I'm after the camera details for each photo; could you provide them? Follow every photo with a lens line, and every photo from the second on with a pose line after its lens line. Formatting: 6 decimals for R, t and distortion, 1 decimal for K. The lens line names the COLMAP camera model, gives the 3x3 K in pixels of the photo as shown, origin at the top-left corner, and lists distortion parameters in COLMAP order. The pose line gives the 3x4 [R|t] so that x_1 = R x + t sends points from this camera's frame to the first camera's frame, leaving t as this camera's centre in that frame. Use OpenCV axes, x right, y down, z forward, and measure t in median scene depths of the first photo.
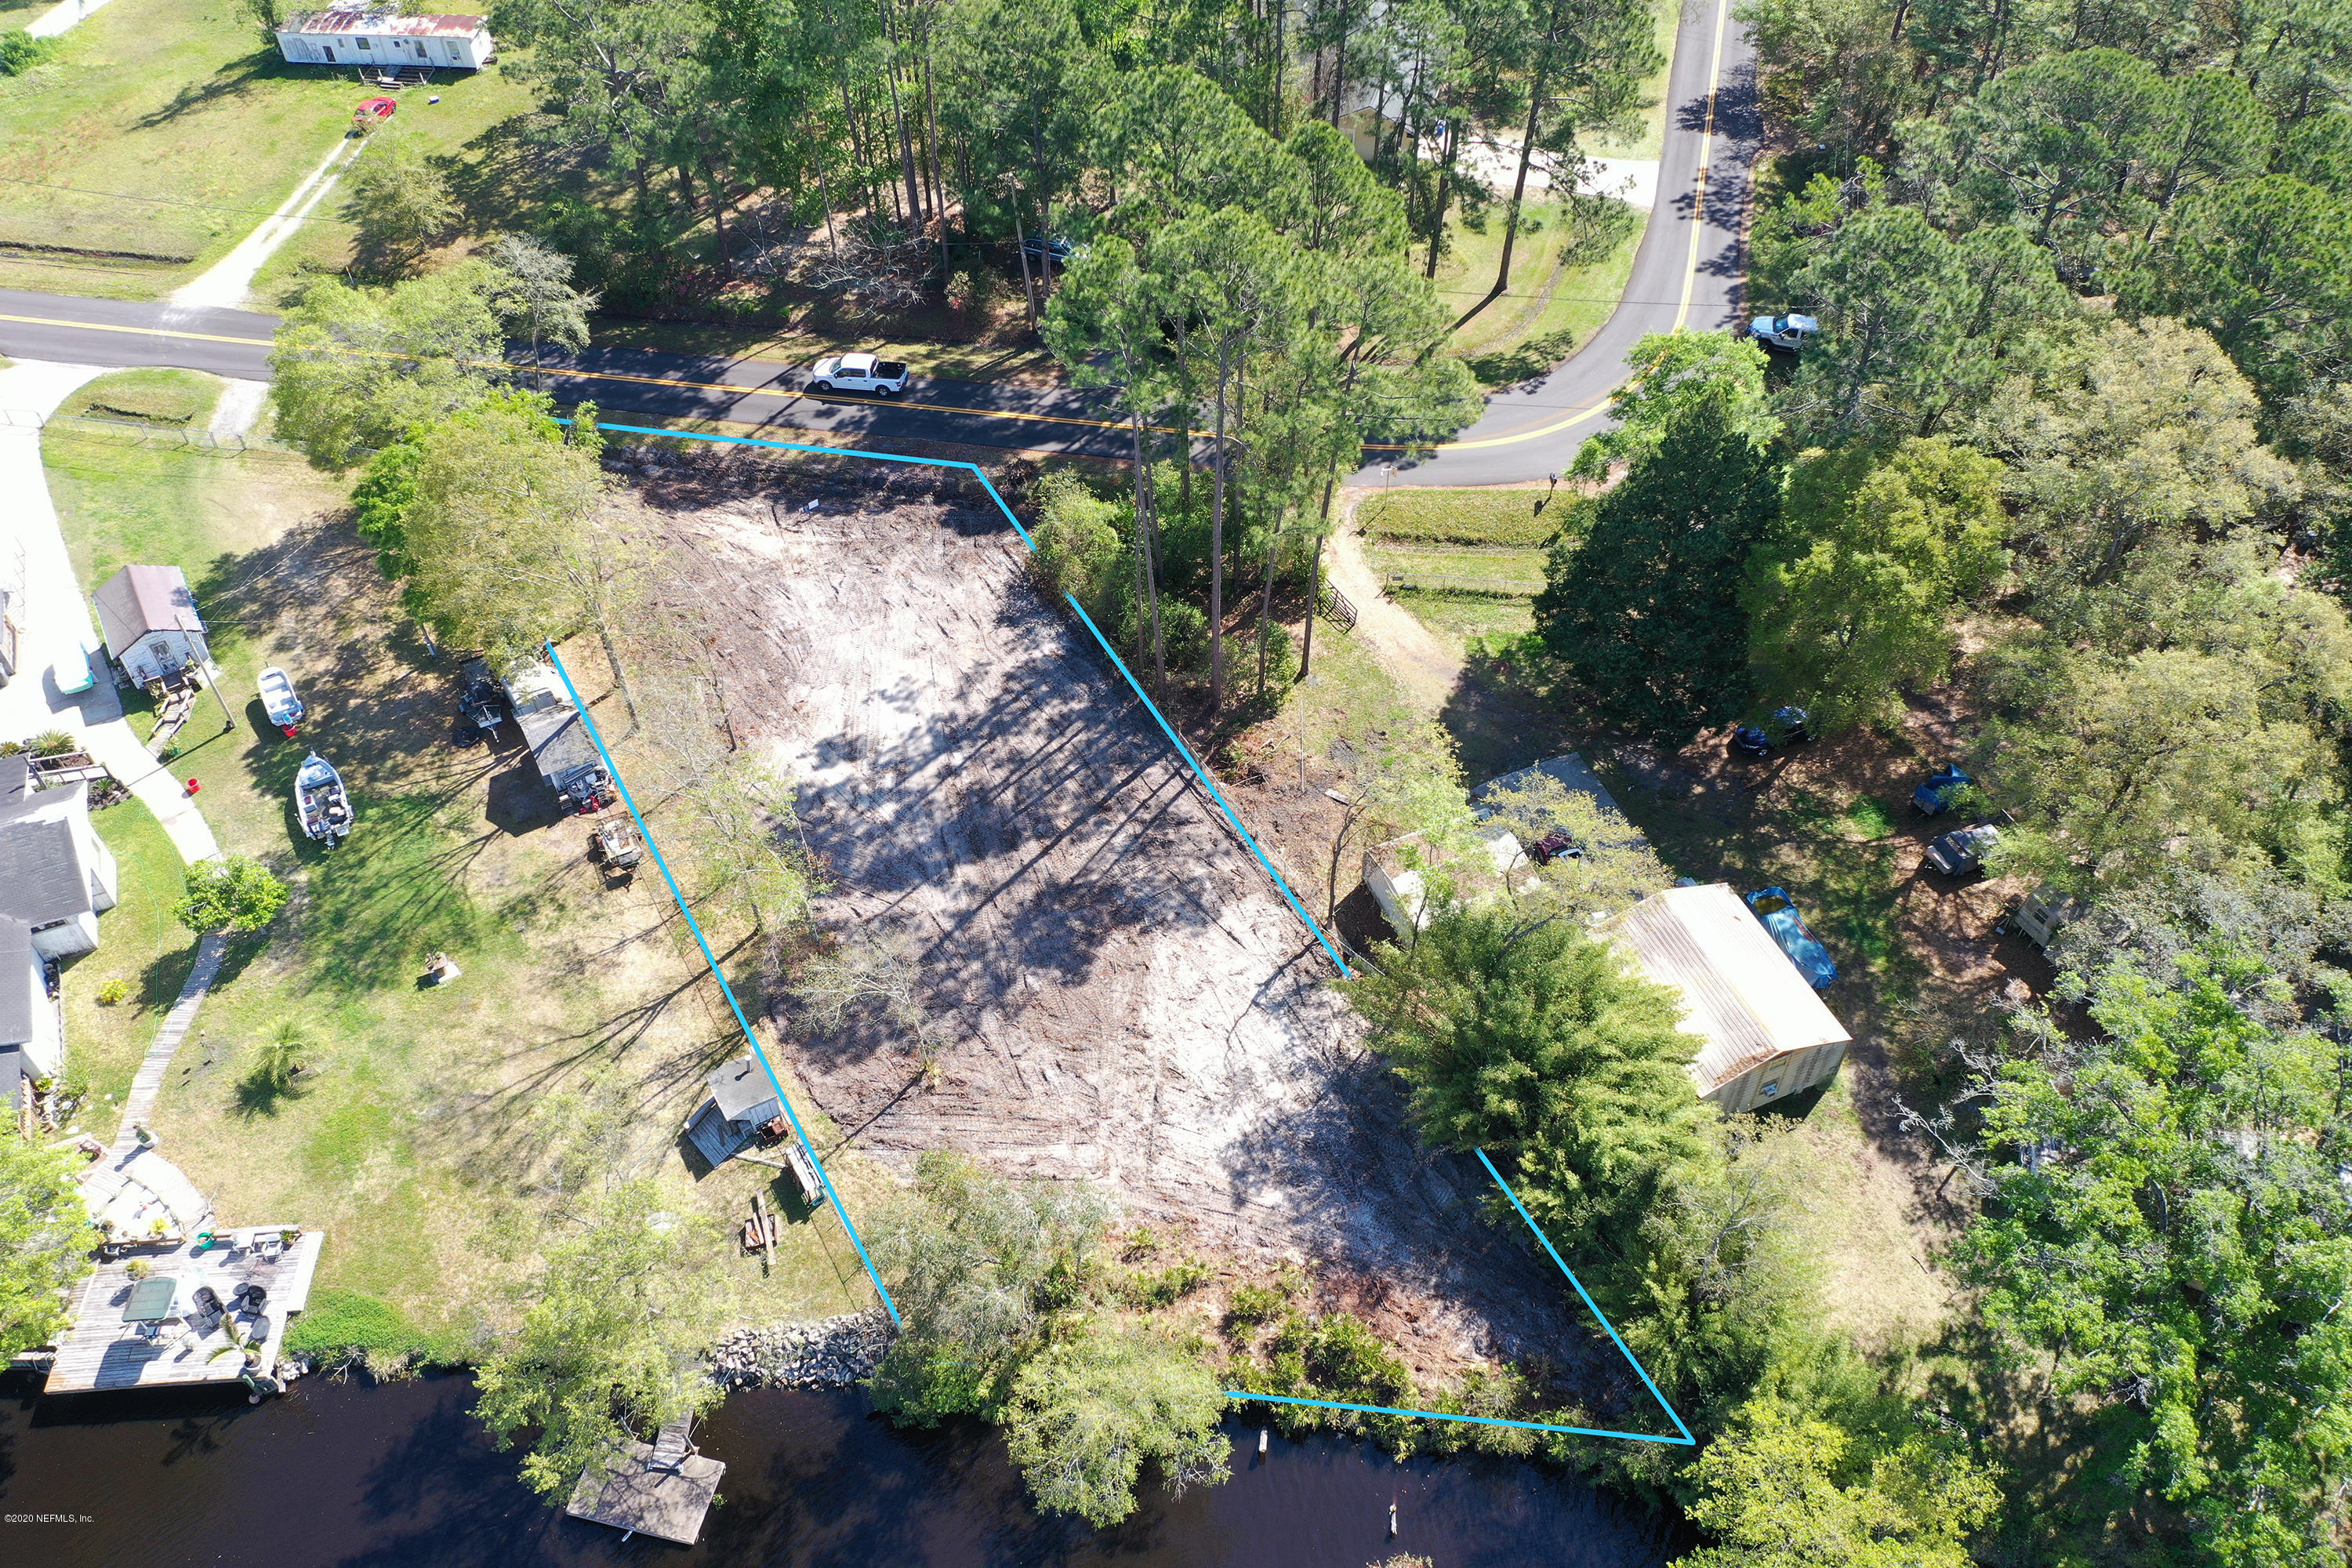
lens RADIAL K [[1849.8, 0, 1181.2], [0, 1849.8, 786.2], [0, 0, 1]] dist [-0.004694, 0.001583]
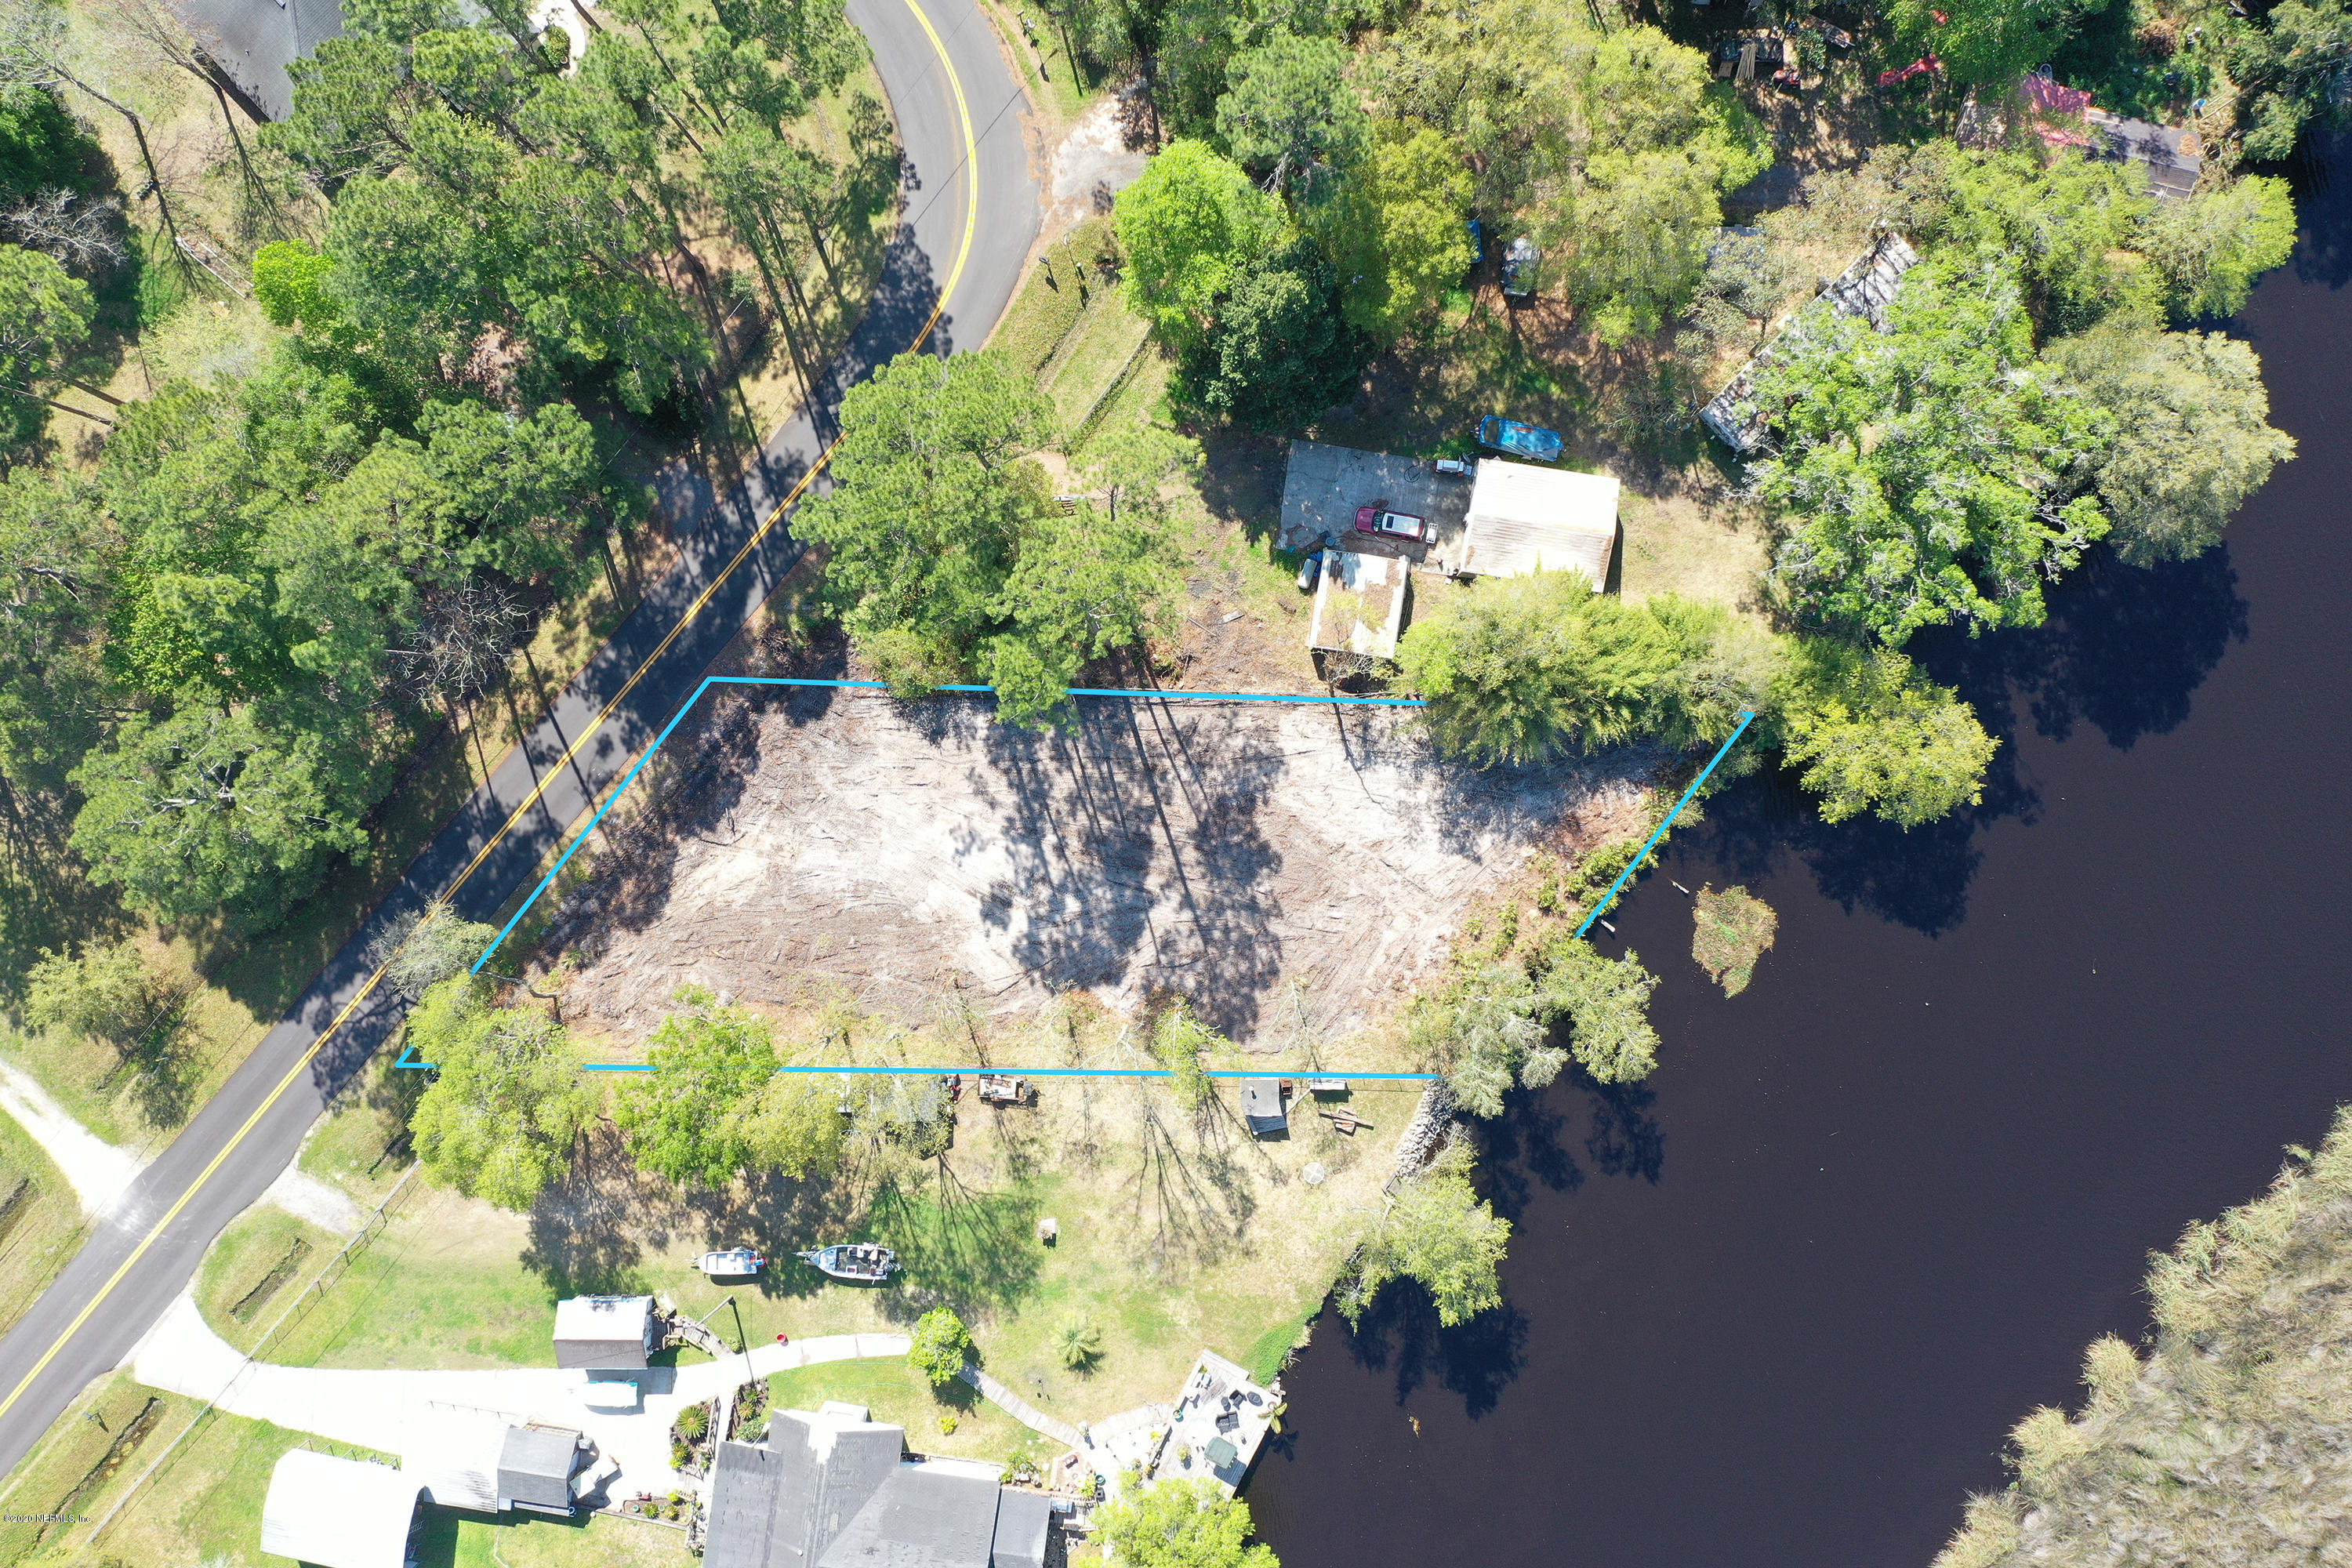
lens RADIAL K [[1854.5, 0, 1180.5], [0, 1854.5, 782.8], [0, 0, 1]] dist [-0.005987, 0.002861]
pose [[0.520343, -0.853943, 0.004911, -0.048165], [0.635935, 0.391327, 0.665169, -0.912351], [-0.569939, -0.342993, 0.746677, -0.035378]]
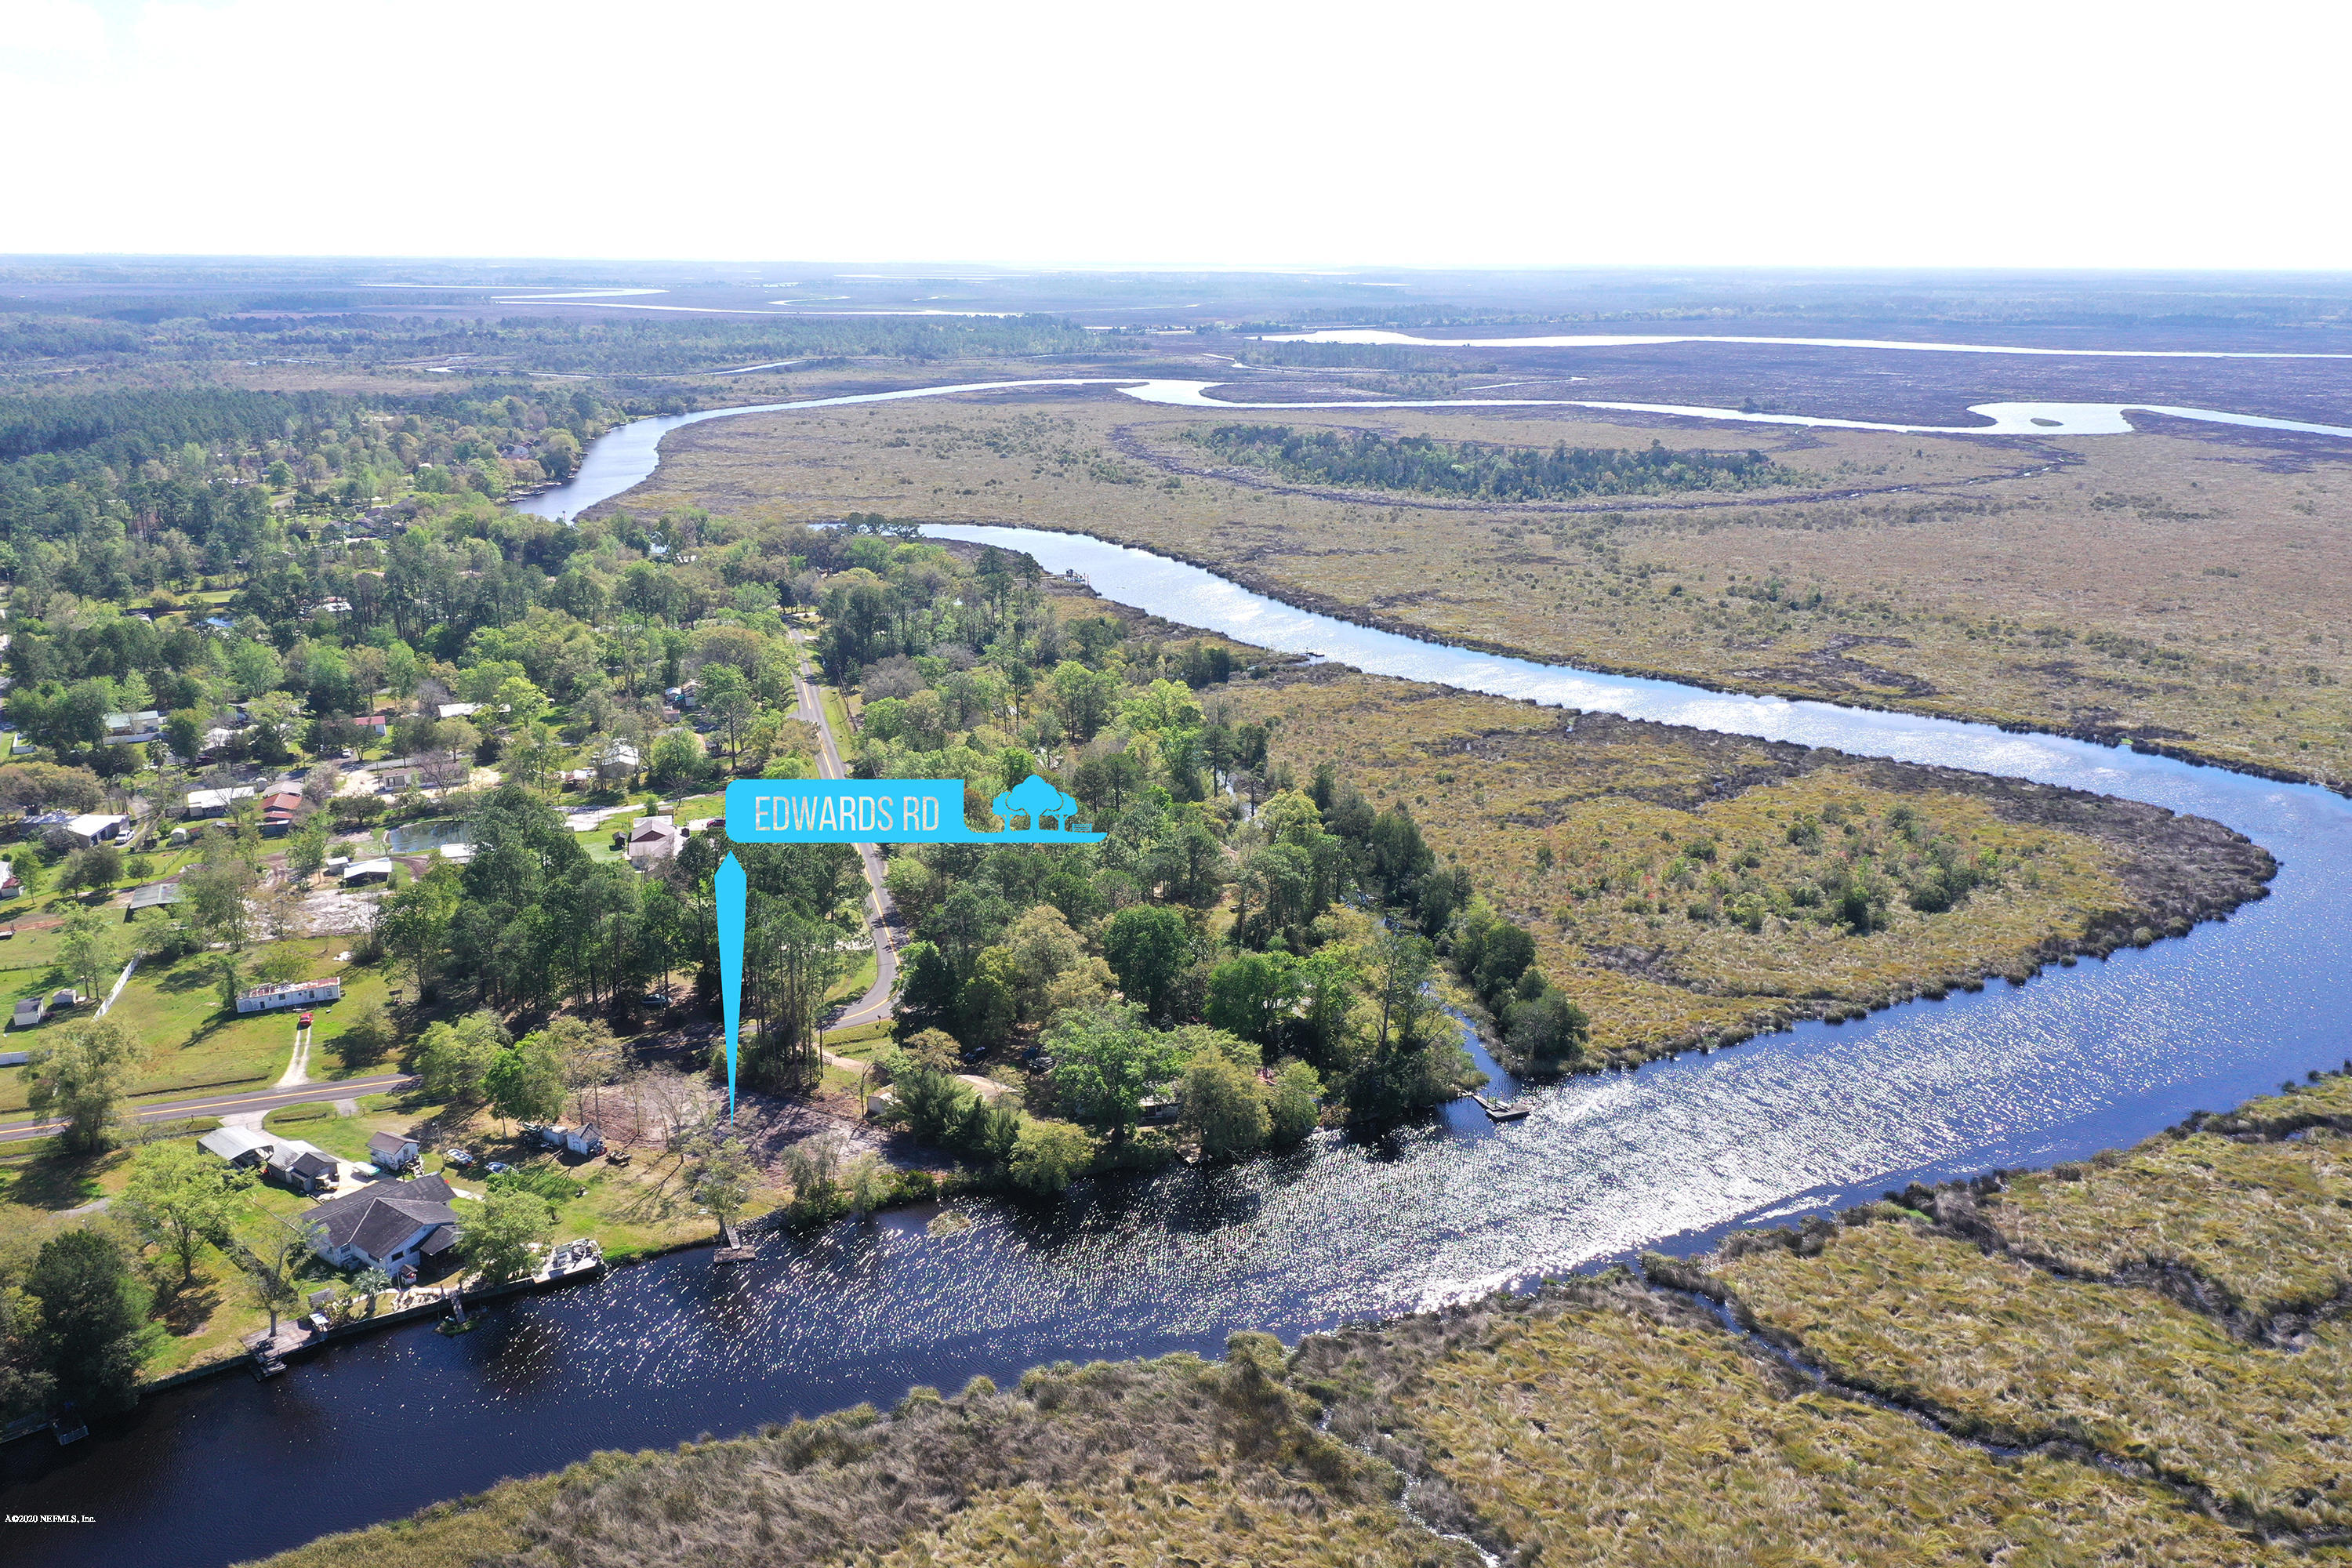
lens RADIAL K [[1840.4, 0, 1184.4], [0, 1840.4, 782.8], [0, 0, 1]] dist [-0.001630, -0.000584]
pose [[0.867574, -0.126833, 0.480862, -0.862145], [0.356779, 0.832343, -0.424162, 1.097717], [-0.346445, 0.539554, 0.767371, -1.862995]]
